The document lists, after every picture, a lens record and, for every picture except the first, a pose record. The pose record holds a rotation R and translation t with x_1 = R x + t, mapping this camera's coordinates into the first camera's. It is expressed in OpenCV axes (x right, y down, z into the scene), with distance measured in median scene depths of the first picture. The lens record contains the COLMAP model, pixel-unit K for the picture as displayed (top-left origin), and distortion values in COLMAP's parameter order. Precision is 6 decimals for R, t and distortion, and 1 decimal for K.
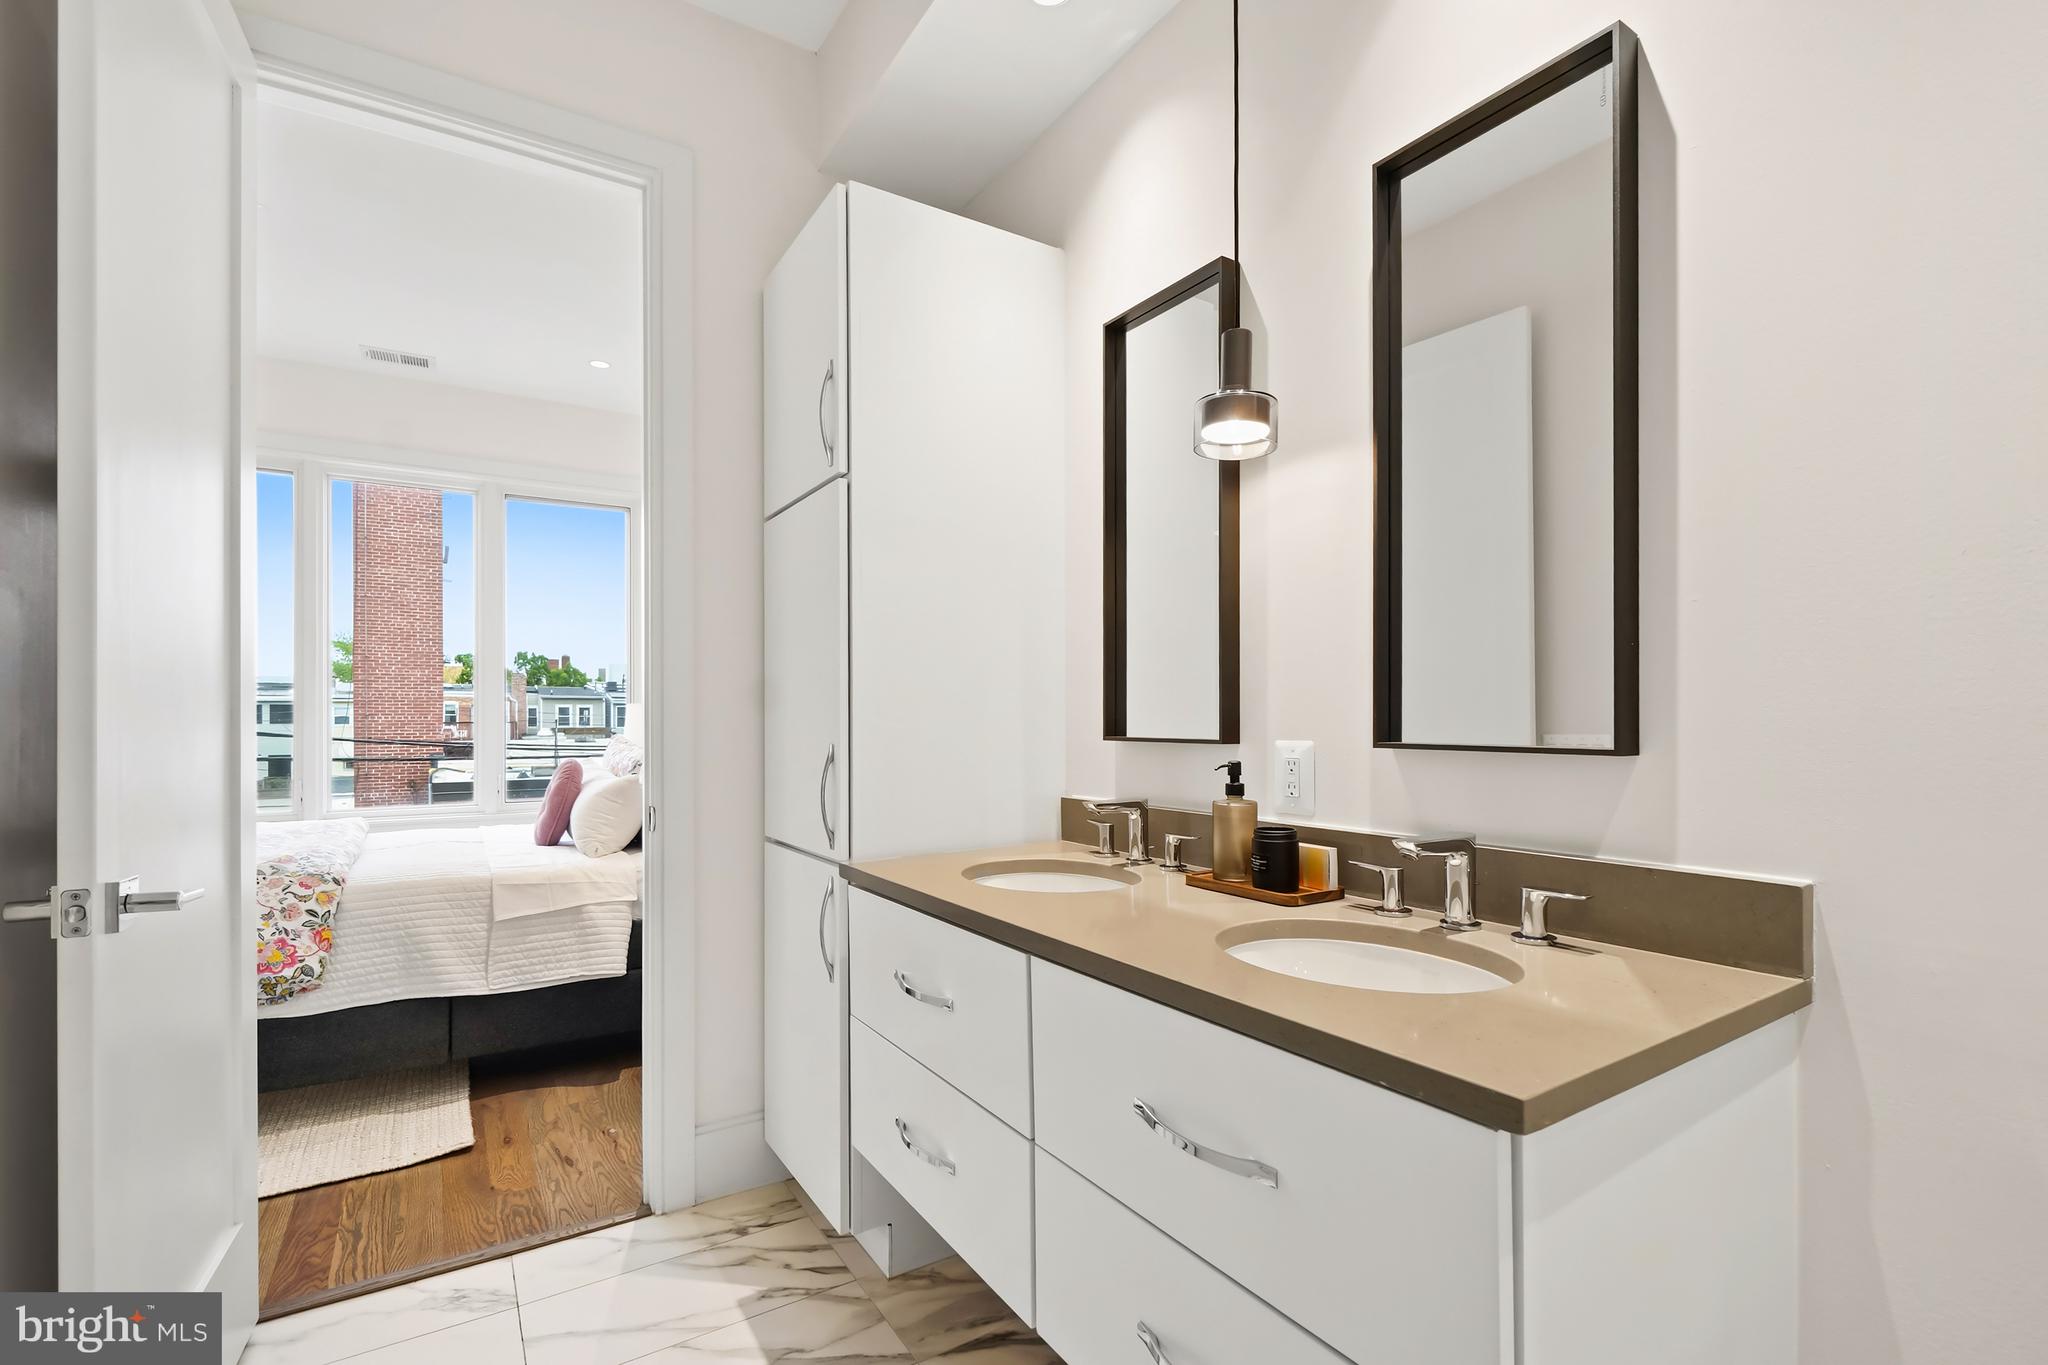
lens RADIAL K [[904.0, 0, 1041.3], [0, 904.0, 711.9], [0, 0, 1]] dist [-0.002106, -0.000841]
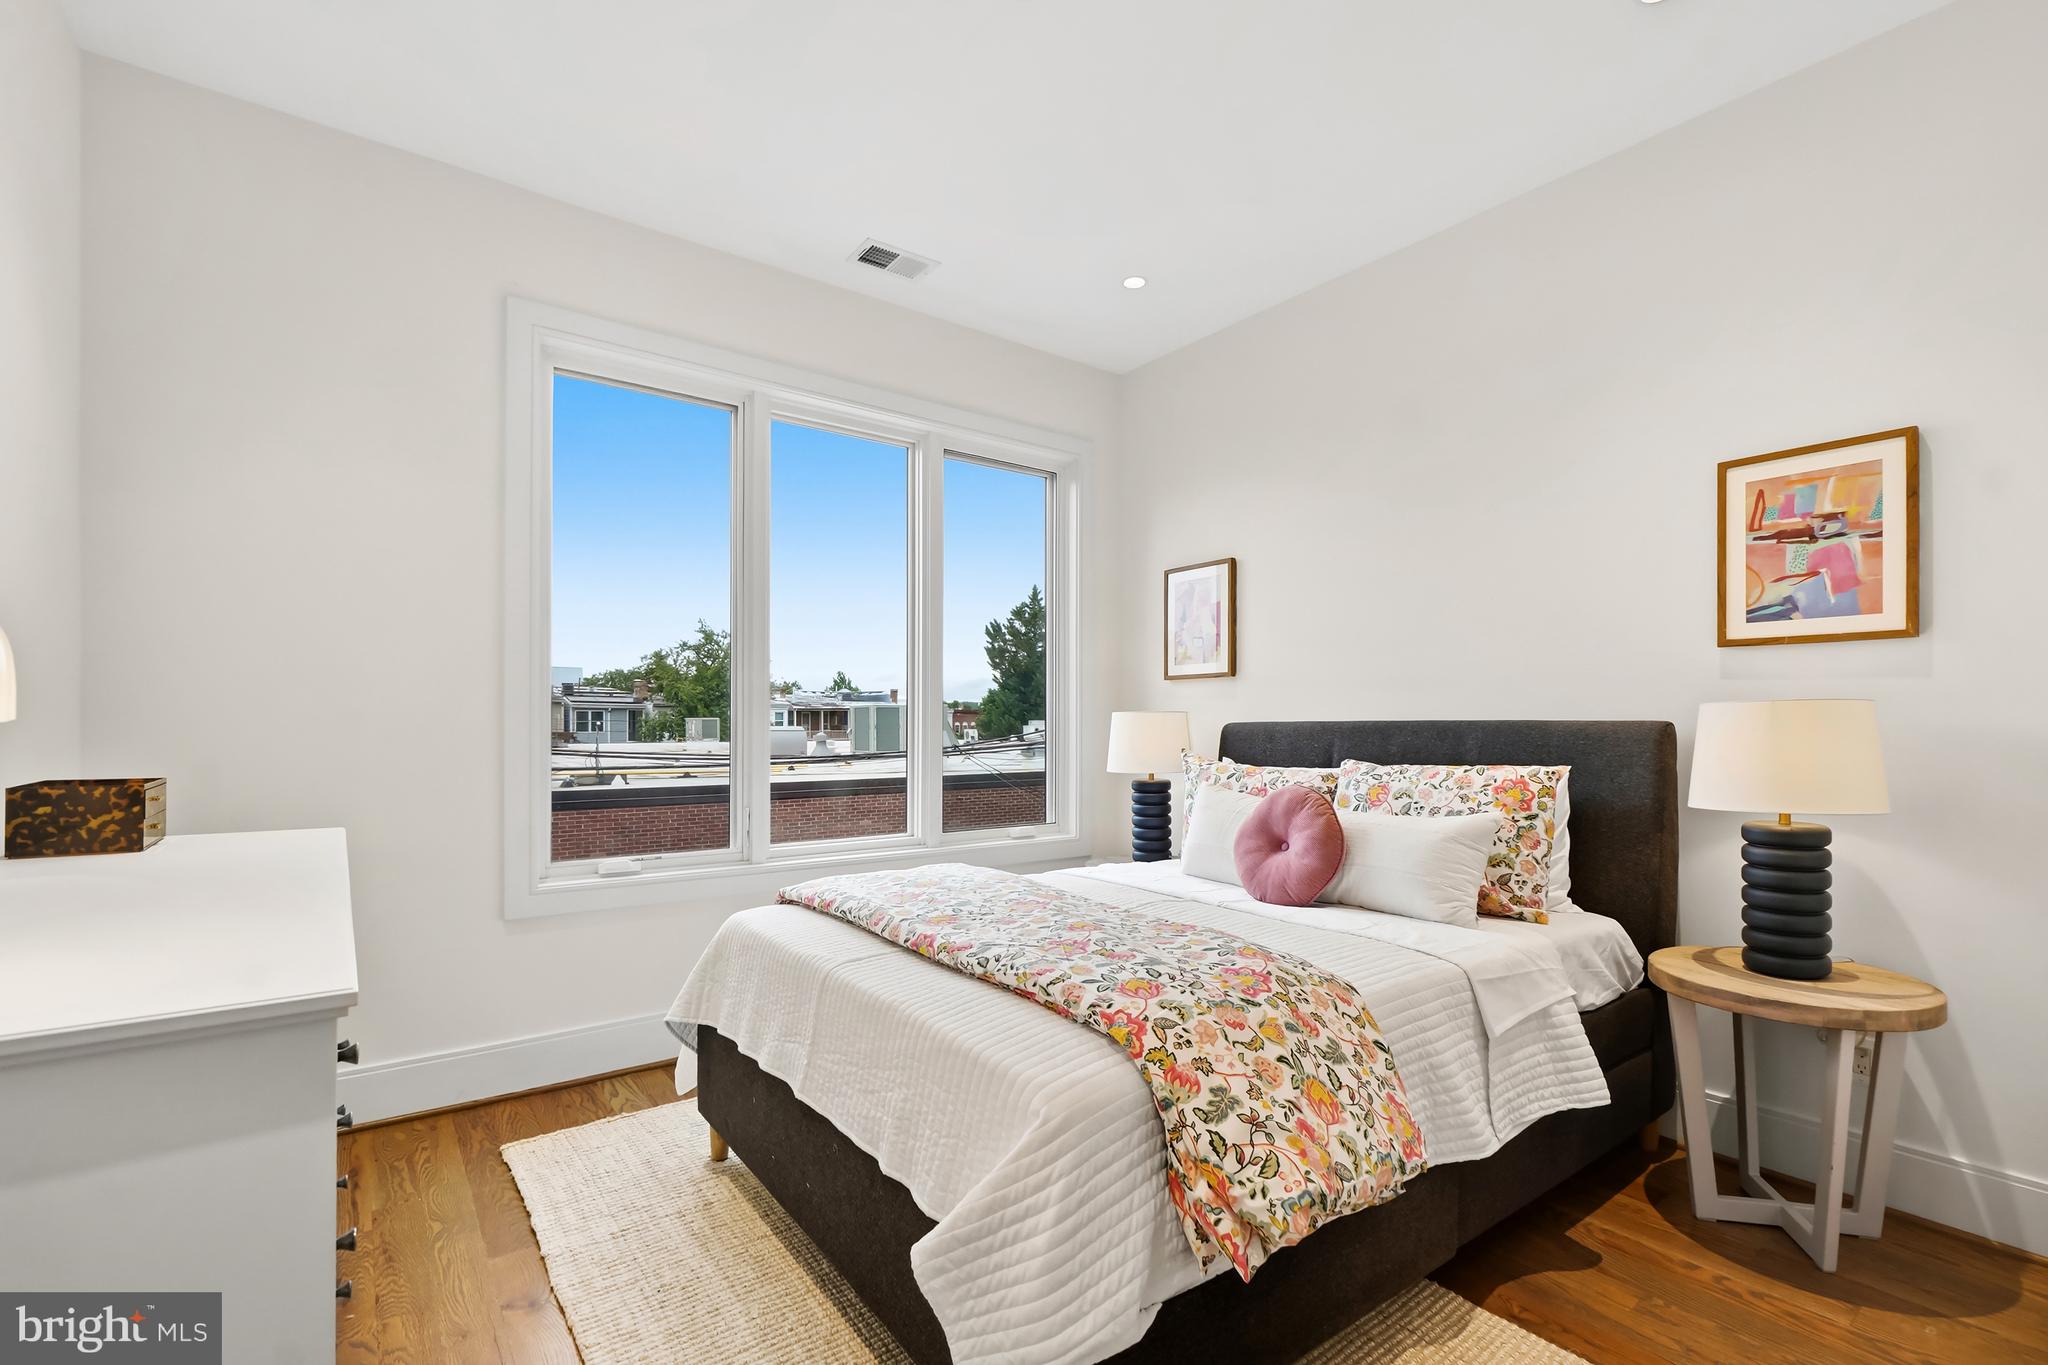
lens RADIAL K [[904.0, 0, 1041.3], [0, 904.0, 711.9], [0, 0, 1]] dist [-0.002106, -0.000841]
pose [[0.997784, 0.006446, 0.066217, -0.963153], [-0.005944, 0.999952, -0.007787, -0.003487], [-0.066264, 0.007376, 0.997775, 0.337922]]
